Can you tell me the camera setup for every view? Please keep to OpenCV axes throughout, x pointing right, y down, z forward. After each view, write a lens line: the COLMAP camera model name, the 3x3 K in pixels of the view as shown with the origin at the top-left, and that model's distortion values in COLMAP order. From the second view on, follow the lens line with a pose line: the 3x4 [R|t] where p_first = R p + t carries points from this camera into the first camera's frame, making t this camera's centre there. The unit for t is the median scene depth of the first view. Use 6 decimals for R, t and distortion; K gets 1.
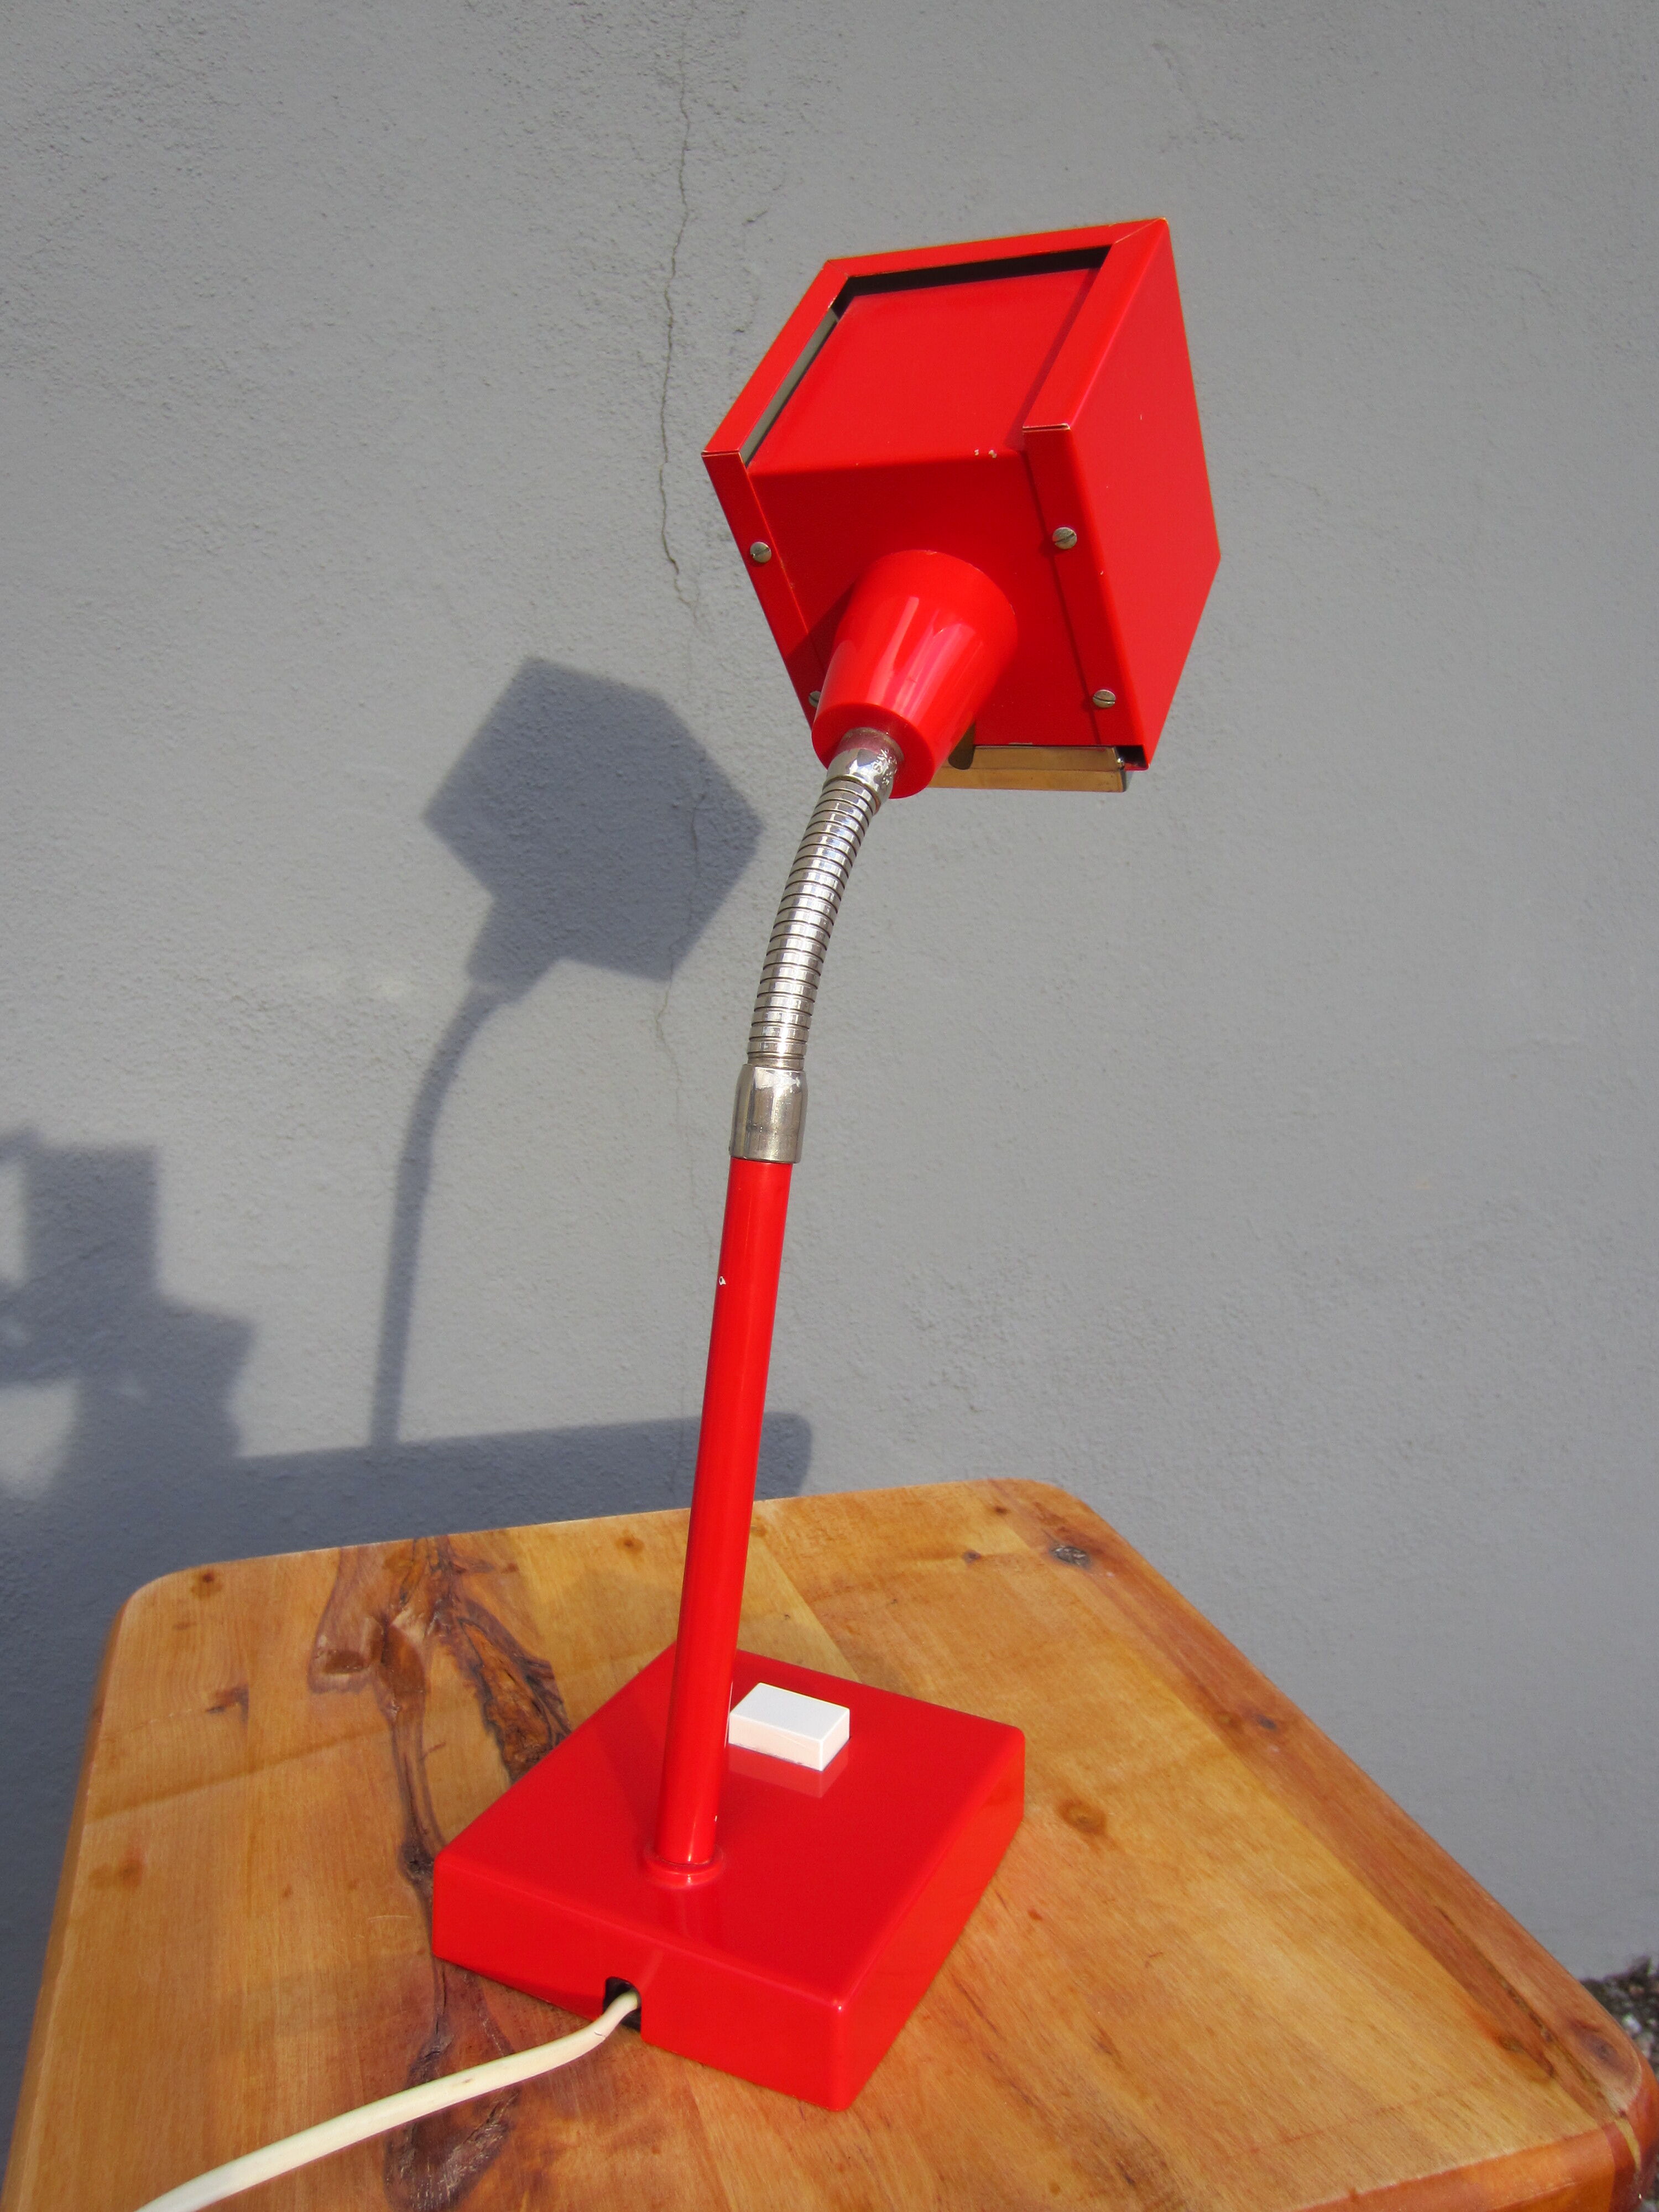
lens RADIAL K [[1757.4, 0, 829.5], [0, 1757.4, 1106.0], [0, 0, 1]] dist [-0.051914, 0.023294]
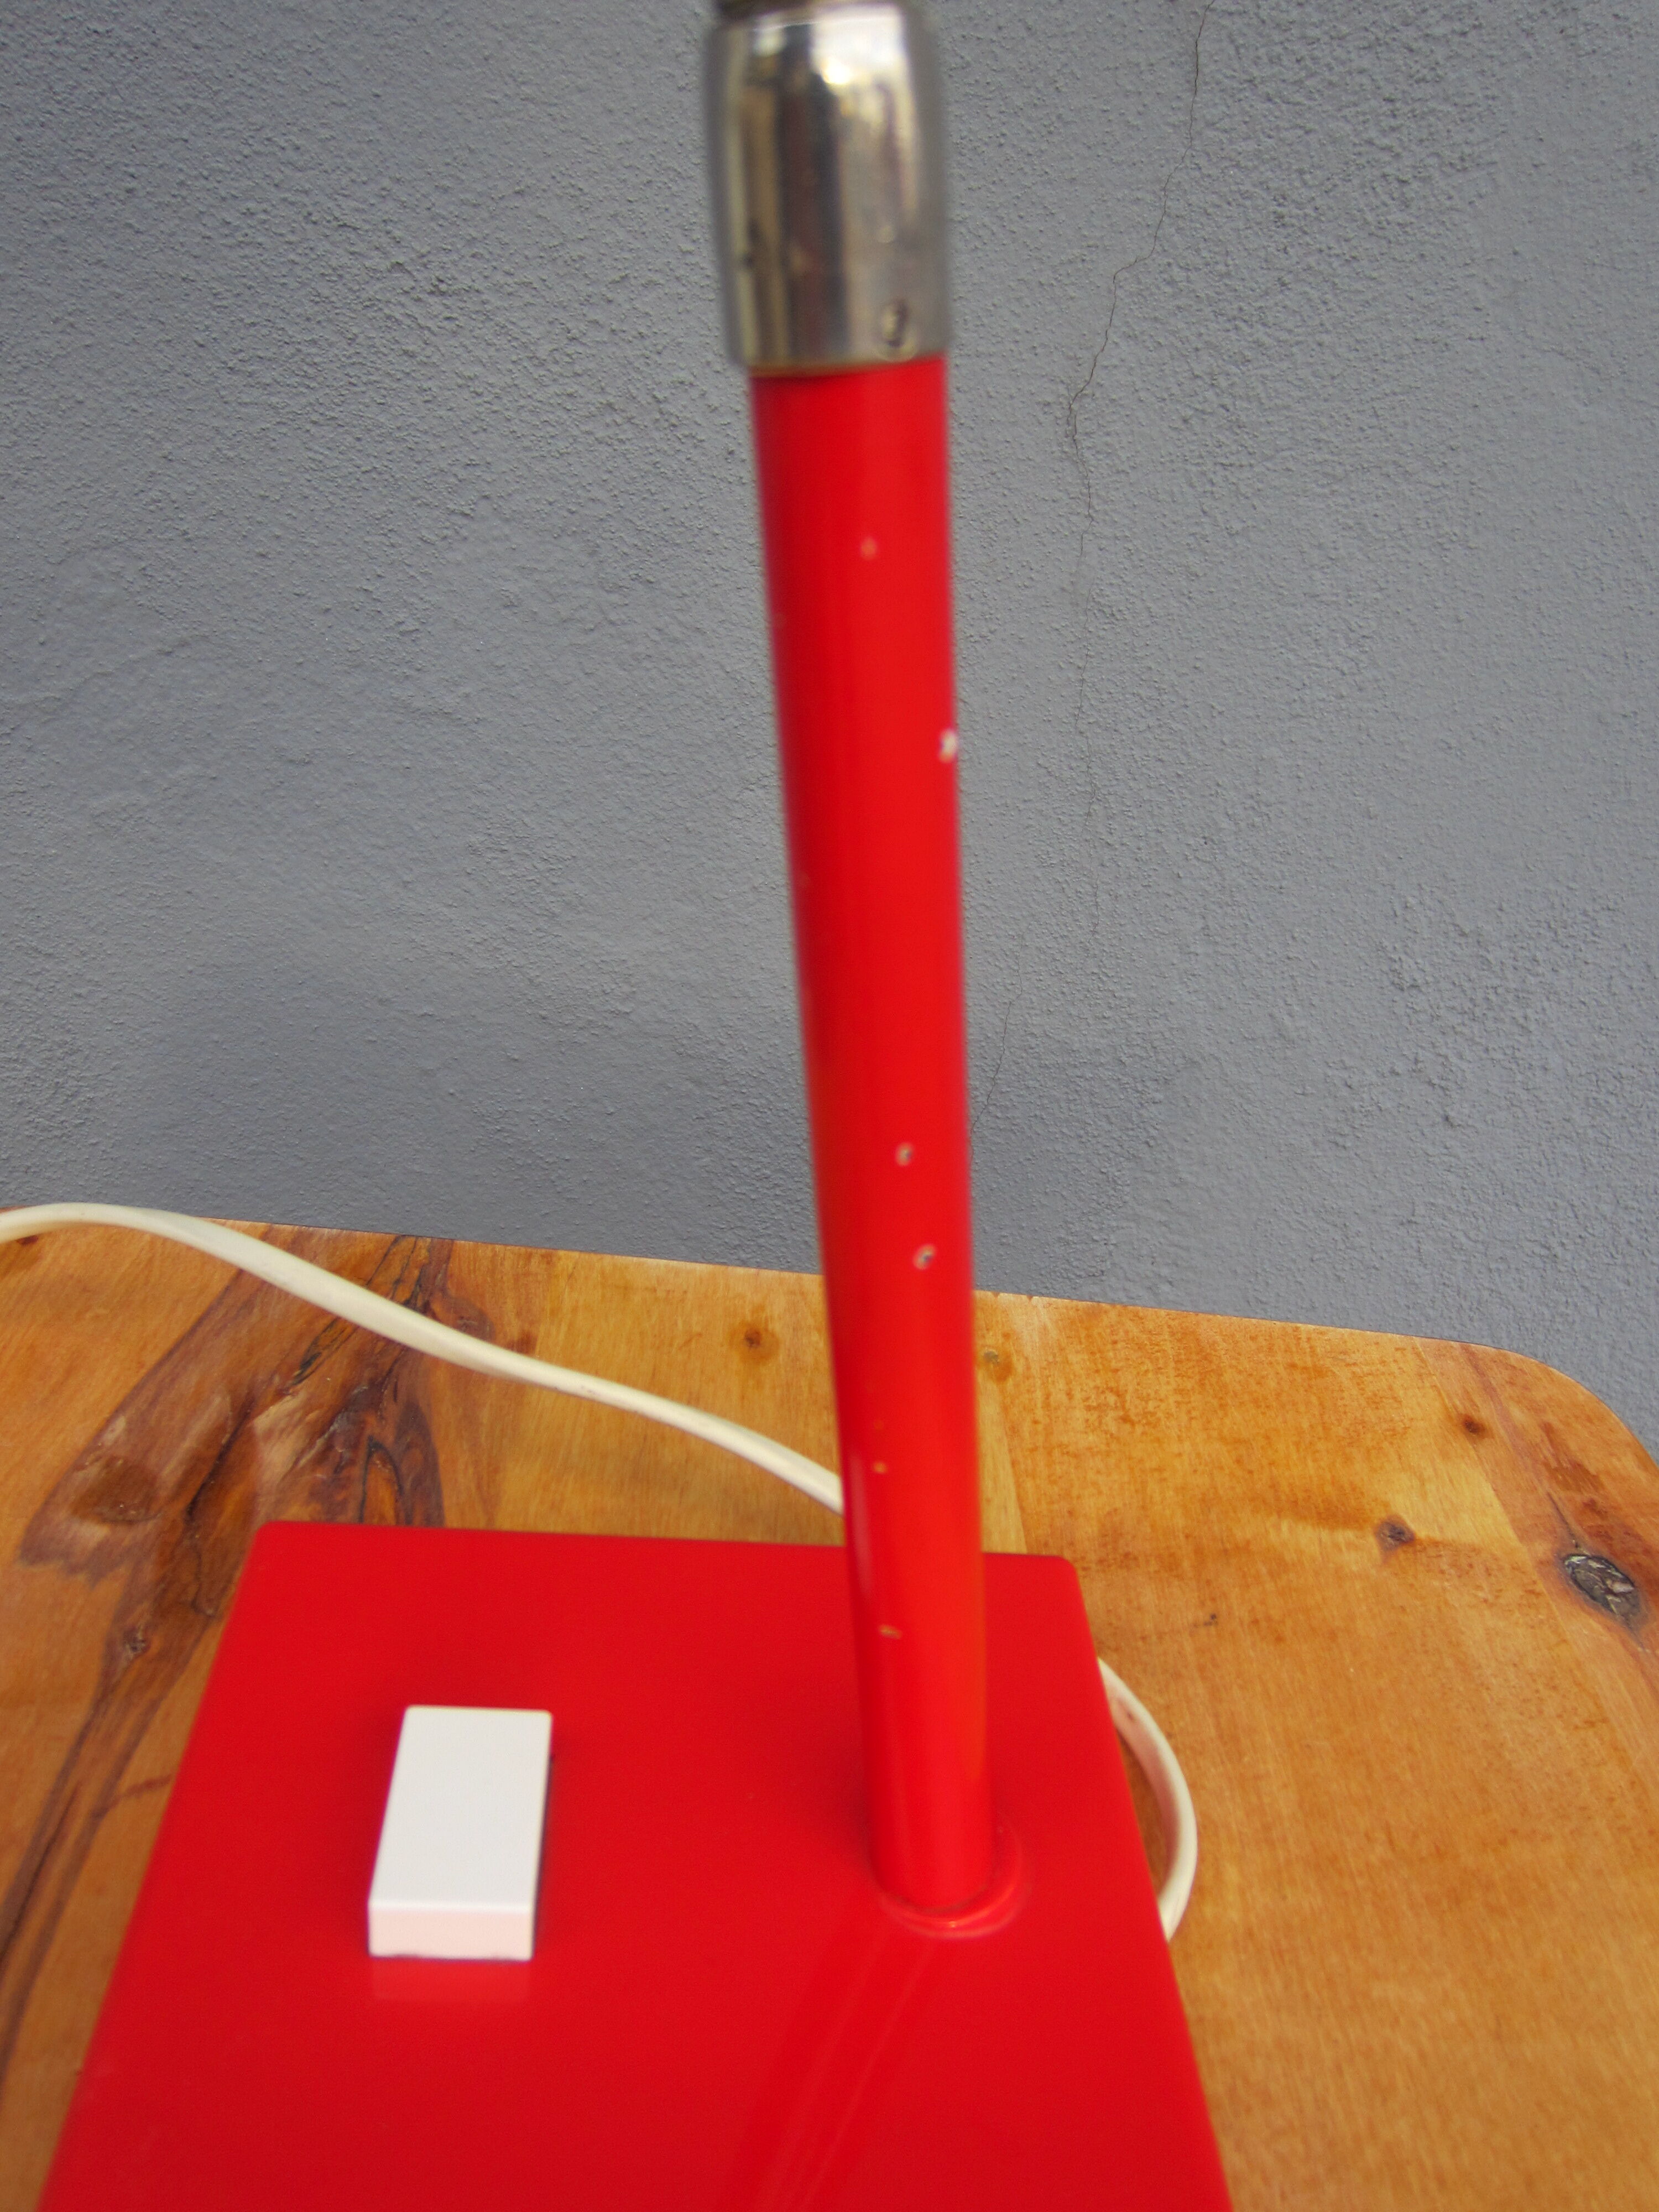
lens RADIAL K [[1735.5, 0, 834.4], [0, 1735.5, 1100.7], [0, 0, 1]] dist [-0.034525, 0.016753]
pose [[0.948891, 0.221775, -0.224550, 0.013402], [-0.152081, 0.944741, 0.290407, 0.023493], [0.276546, -0.241415, 0.930183, 0.561739]]
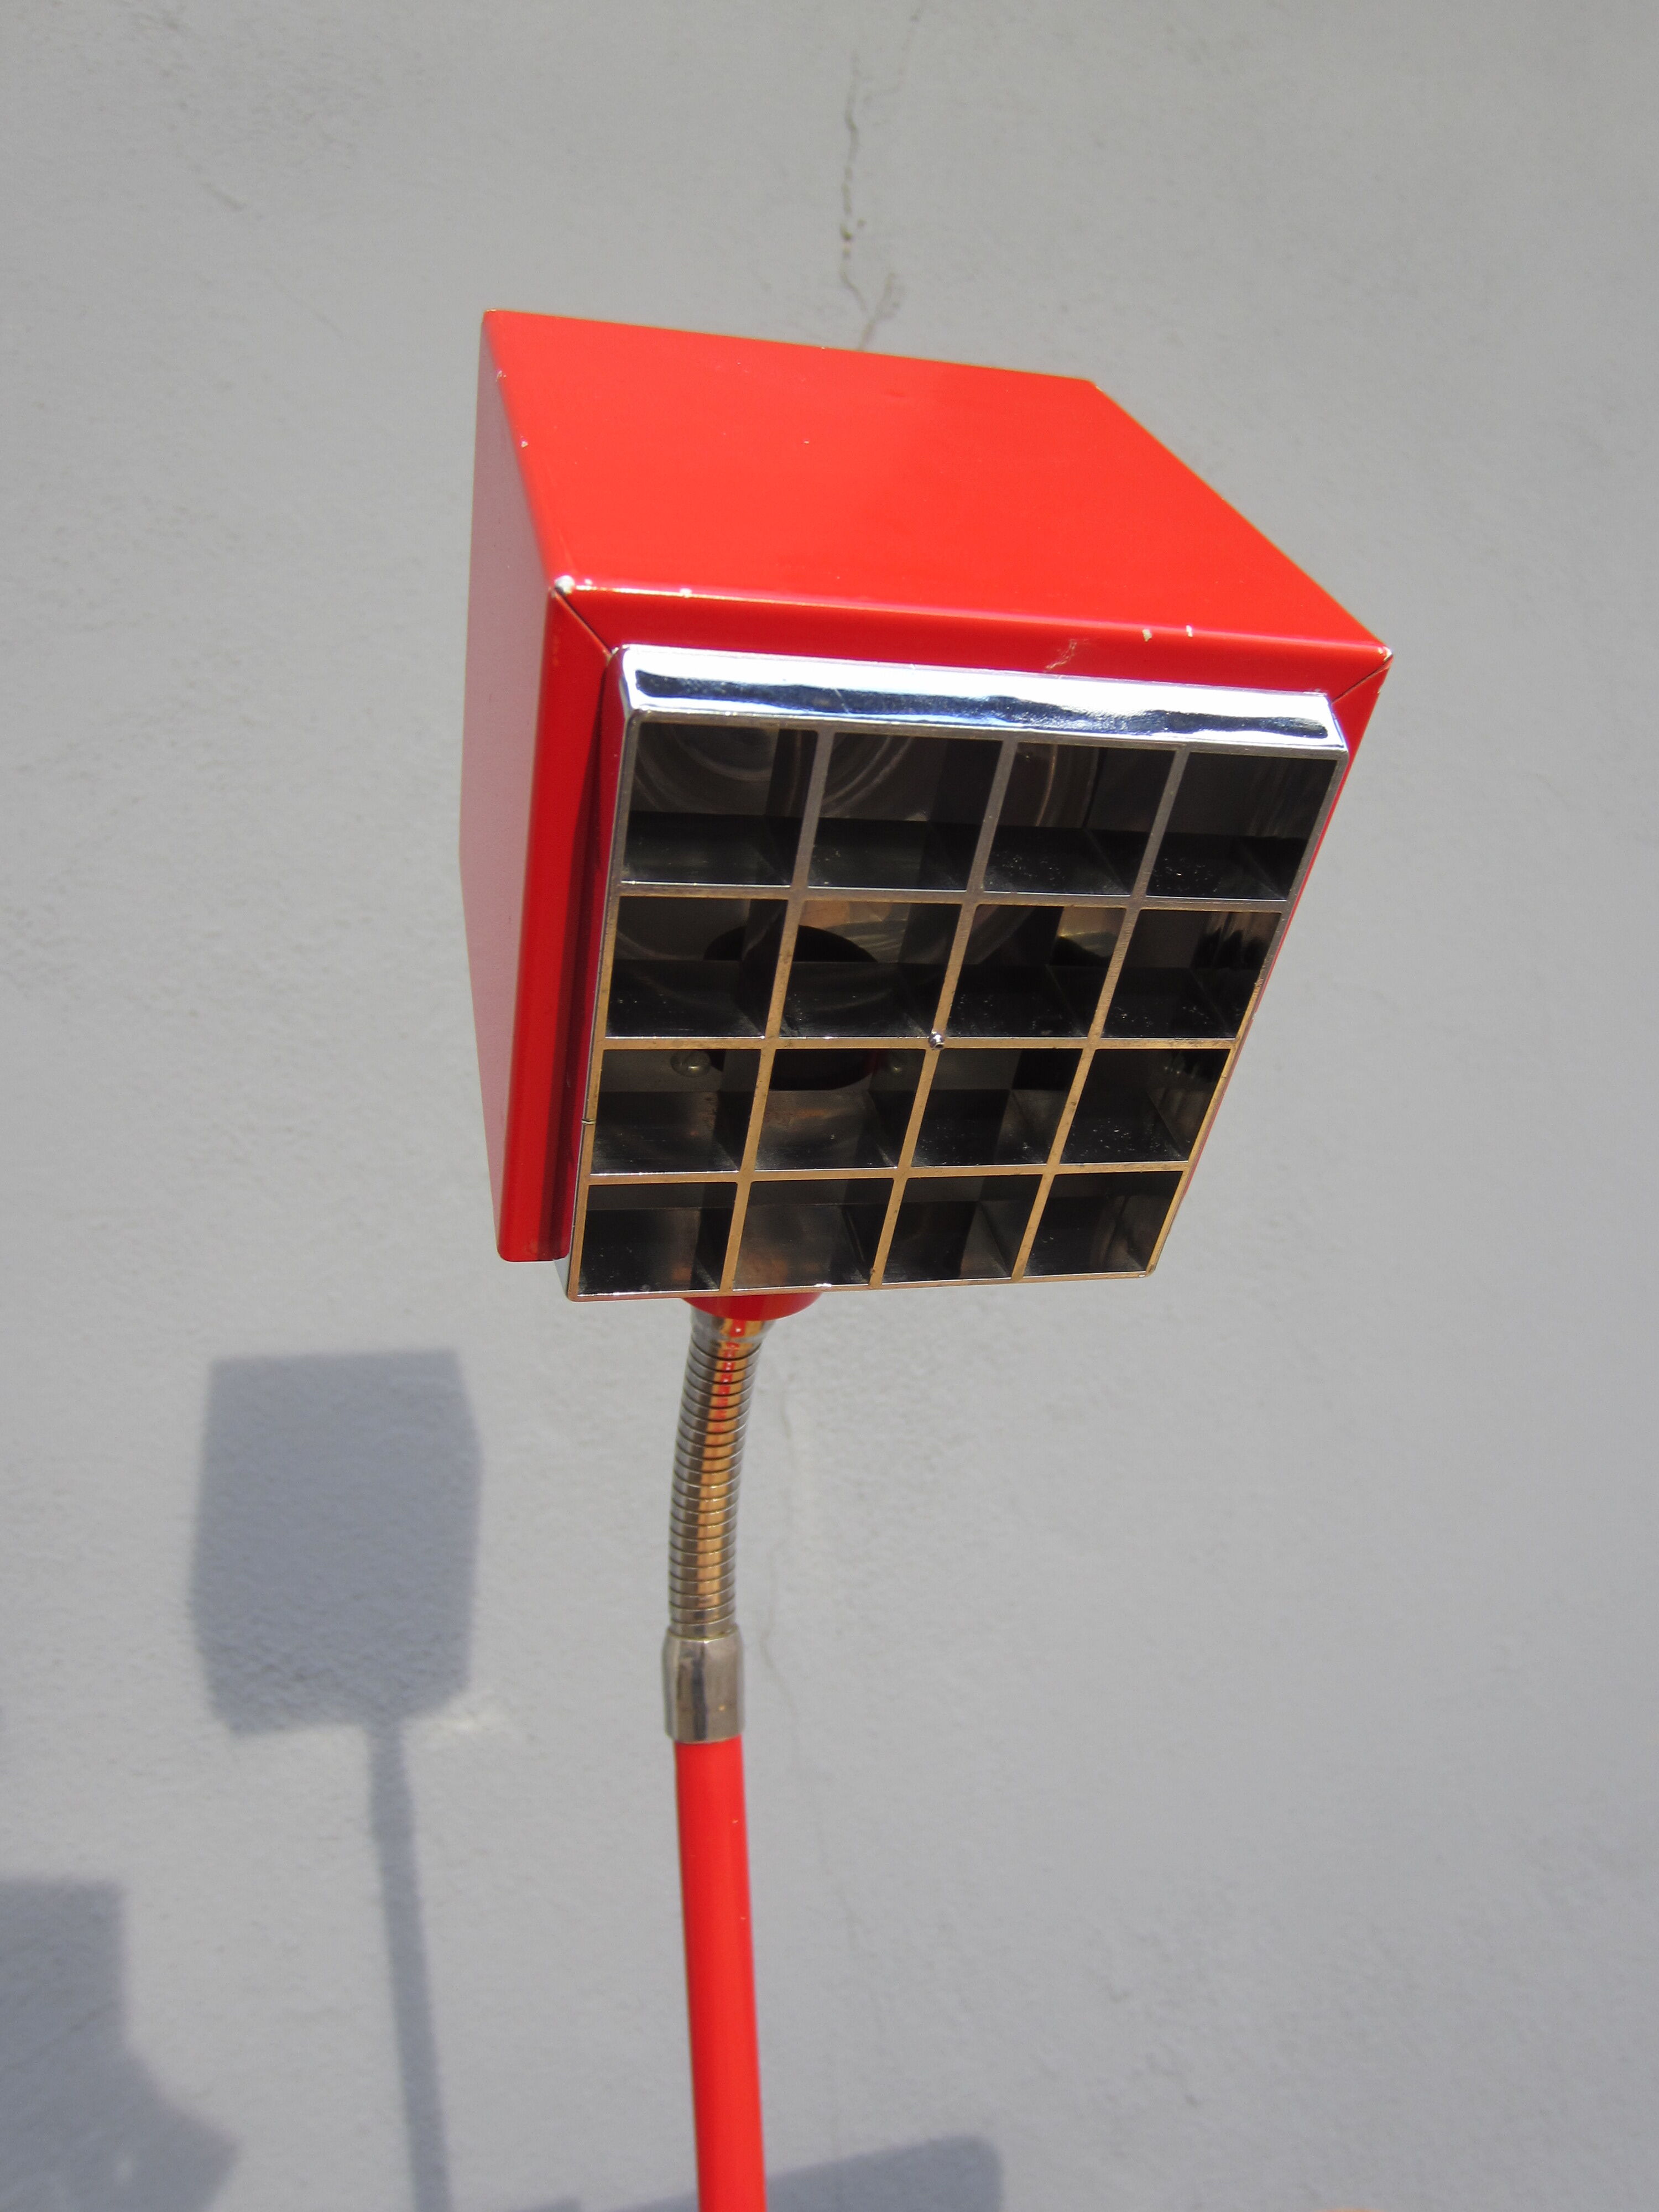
lens RADIAL K [[1759.8, 0, 841.8], [0, 1759.8, 1092.0], [0, 0, 1]] dist [-0.057327, 0.027668]
pose [[0.993950, -0.102376, 0.039780, -0.098530], [0.109826, 0.930625, -0.349107, 0.004401], [-0.001280, 0.351363, 0.936238, 0.168317]]
